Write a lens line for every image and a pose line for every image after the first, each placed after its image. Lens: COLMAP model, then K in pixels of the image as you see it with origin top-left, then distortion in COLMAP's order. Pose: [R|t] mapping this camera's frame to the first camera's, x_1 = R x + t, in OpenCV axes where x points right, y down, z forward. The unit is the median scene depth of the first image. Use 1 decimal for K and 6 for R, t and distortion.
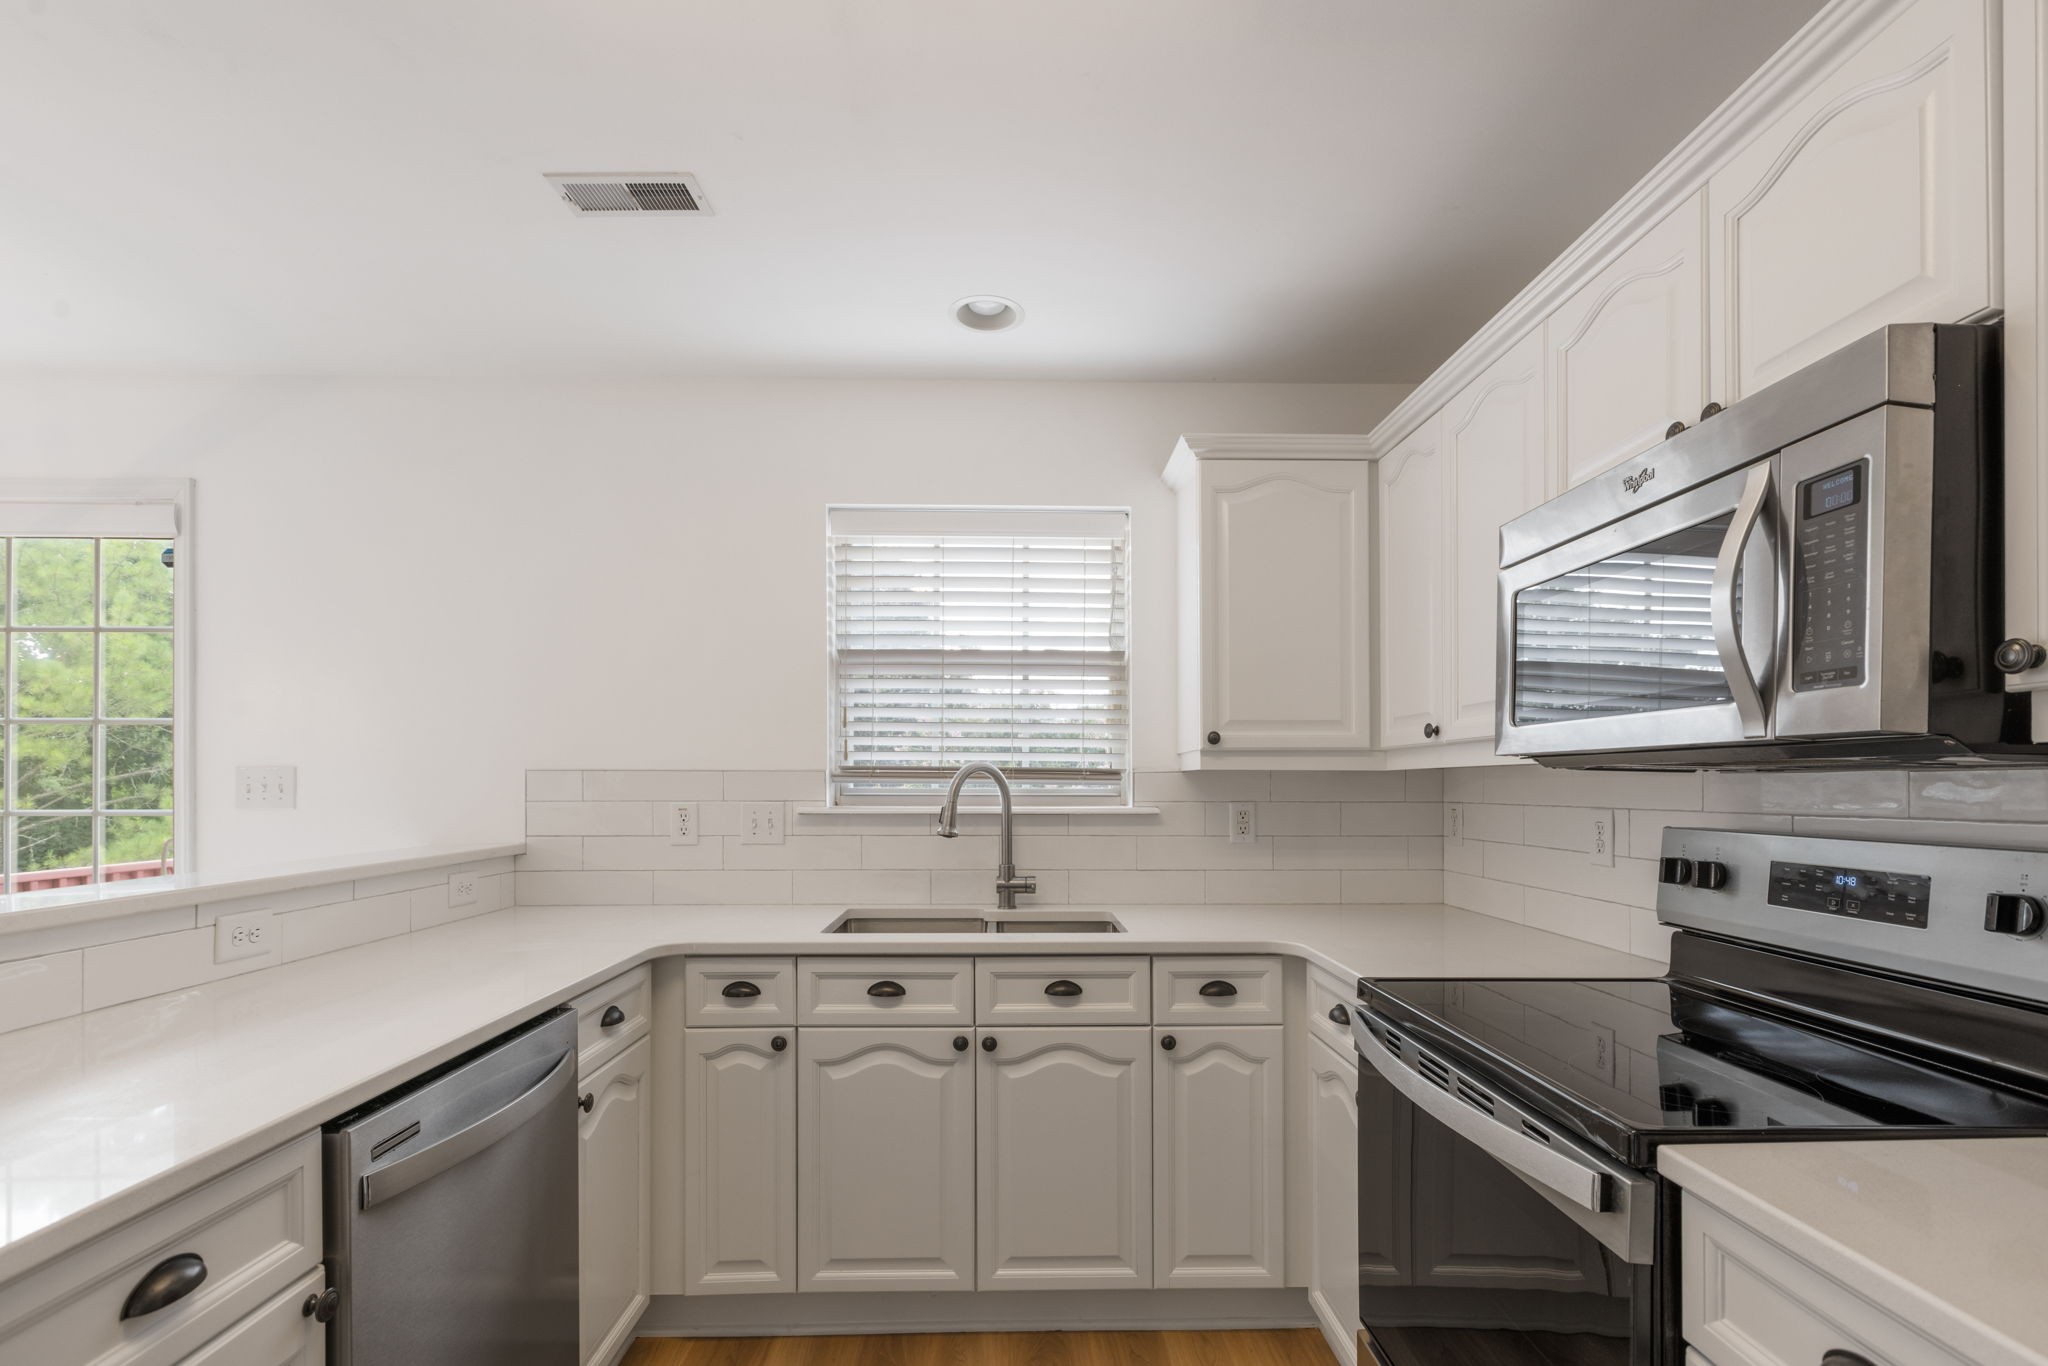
lens RADIAL K [[949.4, 0, 1018.8], [0, 949.4, 778.9], [0, 0, 1]] dist [0.001027, -0.000016]
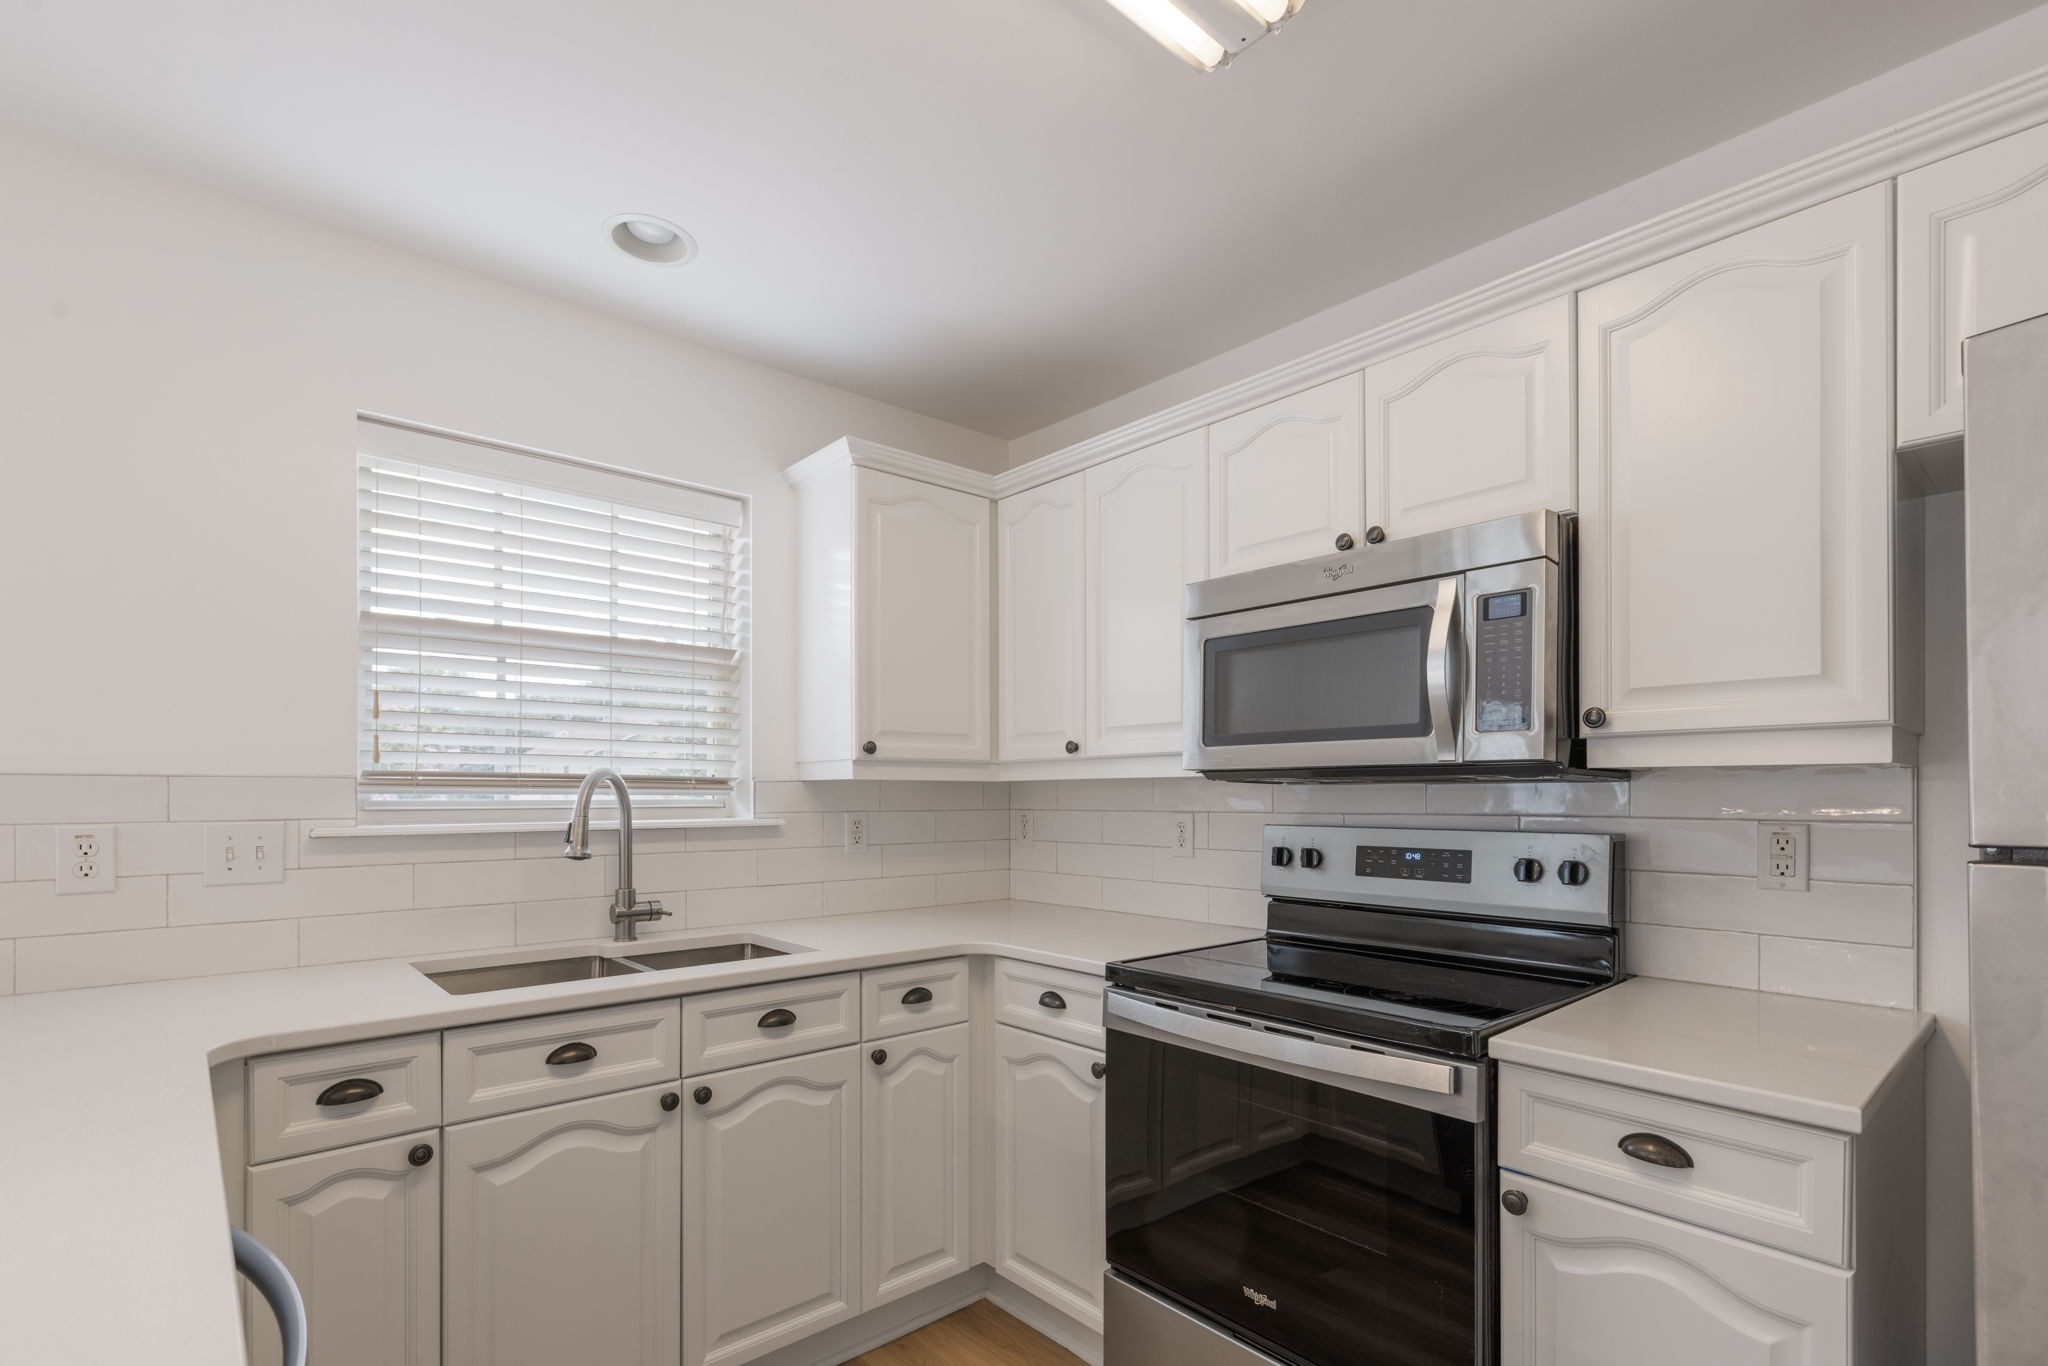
lens RADIAL K [[956.7, 0, 1023.3], [0, 956.7, 786.2], [0, 0, 1]] dist [0.001325, 0.000427]
pose [[0.764609, 0.002512, 0.644490, -0.363885], [-0.000924, 0.999996, -0.002802, 0.000314], [-0.644494, 0.001547, 0.764608, 0.144936]]
